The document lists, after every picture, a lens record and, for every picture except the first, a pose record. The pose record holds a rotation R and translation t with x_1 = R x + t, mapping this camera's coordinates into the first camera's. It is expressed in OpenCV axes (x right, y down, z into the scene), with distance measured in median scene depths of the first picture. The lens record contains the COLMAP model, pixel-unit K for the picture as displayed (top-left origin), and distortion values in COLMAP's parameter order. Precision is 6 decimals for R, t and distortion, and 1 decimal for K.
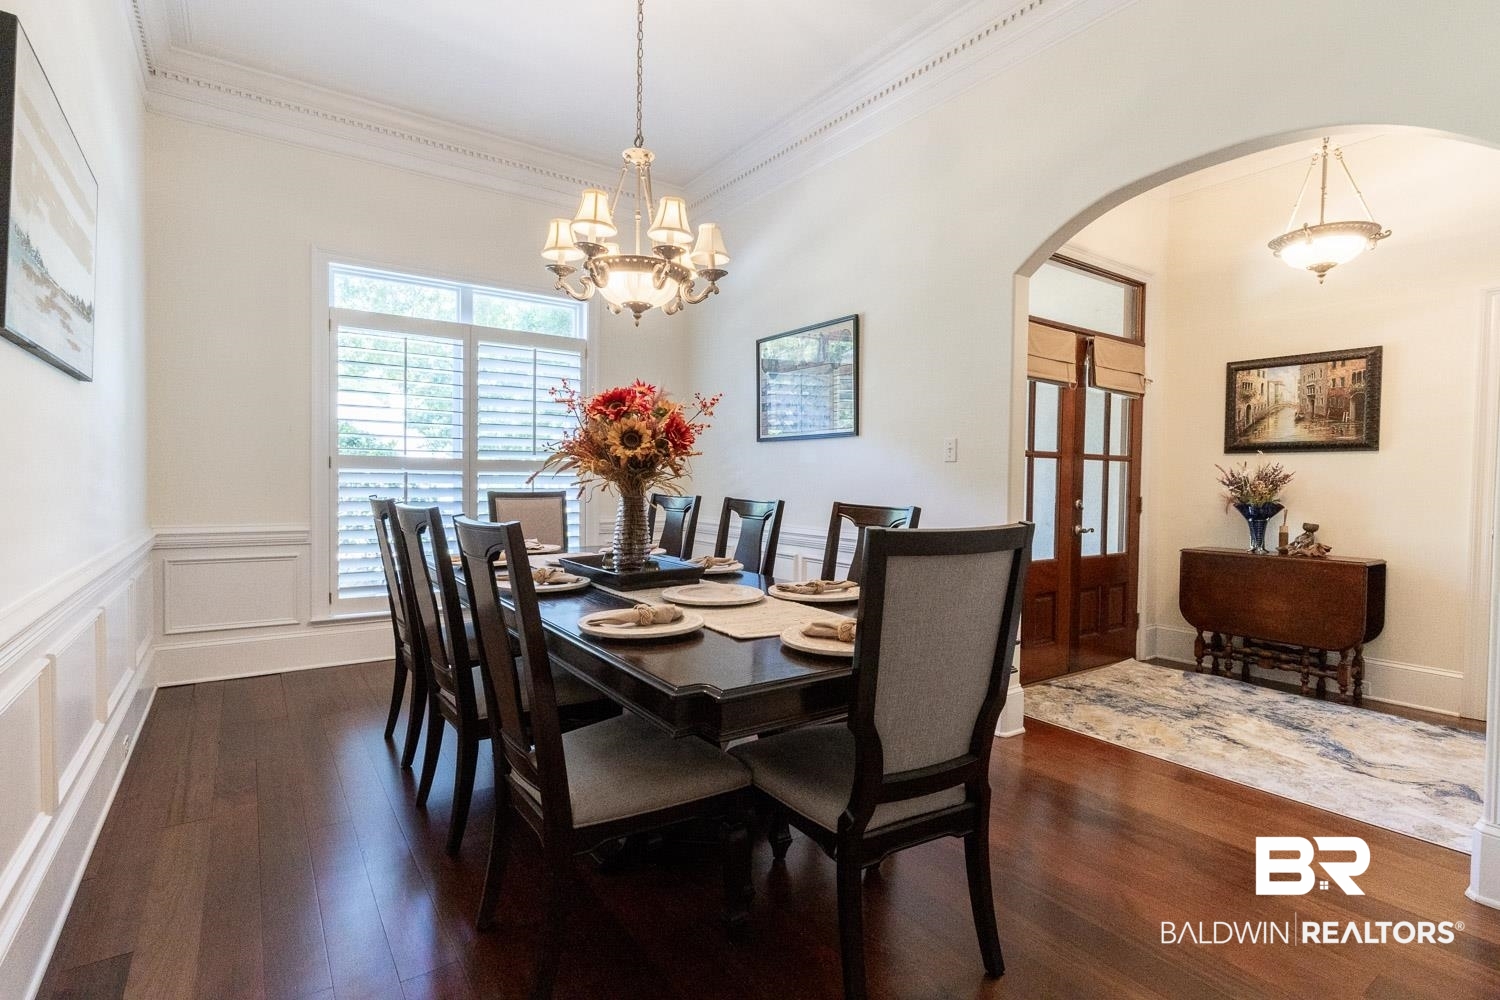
lens RADIAL K [[737.9, 0, 754.4], [0, 737.9, 496.6], [0, 0, 1]] dist [-0.001199, -0.000188]
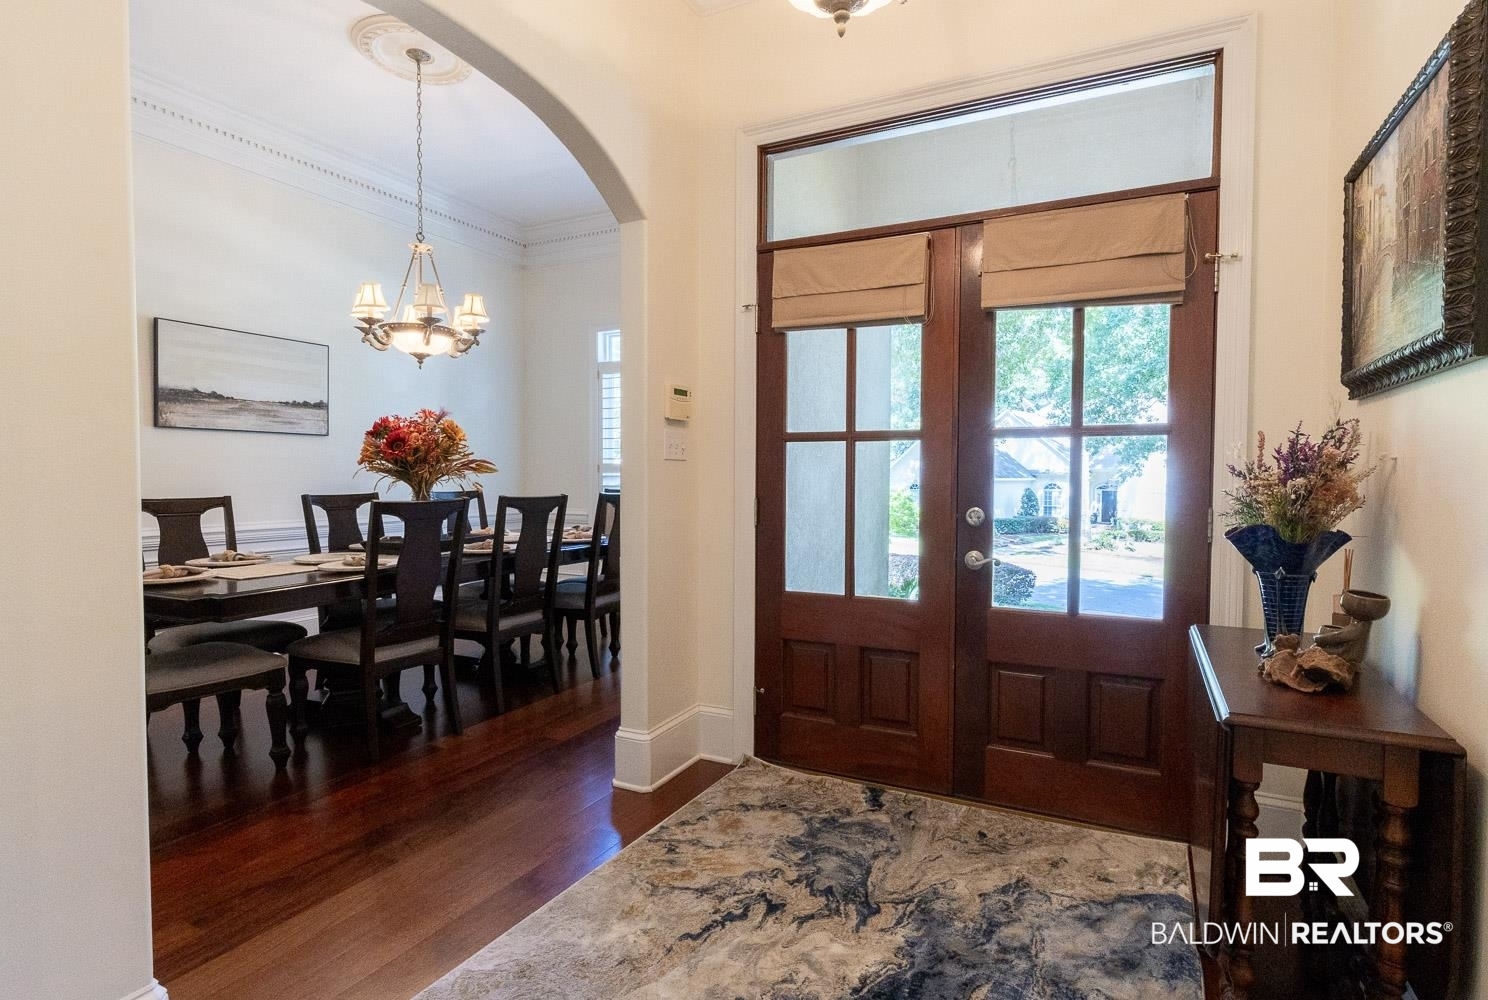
lens RADIAL K [[755.4, 0, 743.9], [0, 755.4, 498.9], [0, 0, 1]] dist [-0.027445, -0.000524]
pose [[0.461119, 0.015093, -0.887210, 1.034721], [-0.014314, 0.999852, 0.009569, -0.005694], [0.887223, 0.008287, 0.461267, 0.661622]]
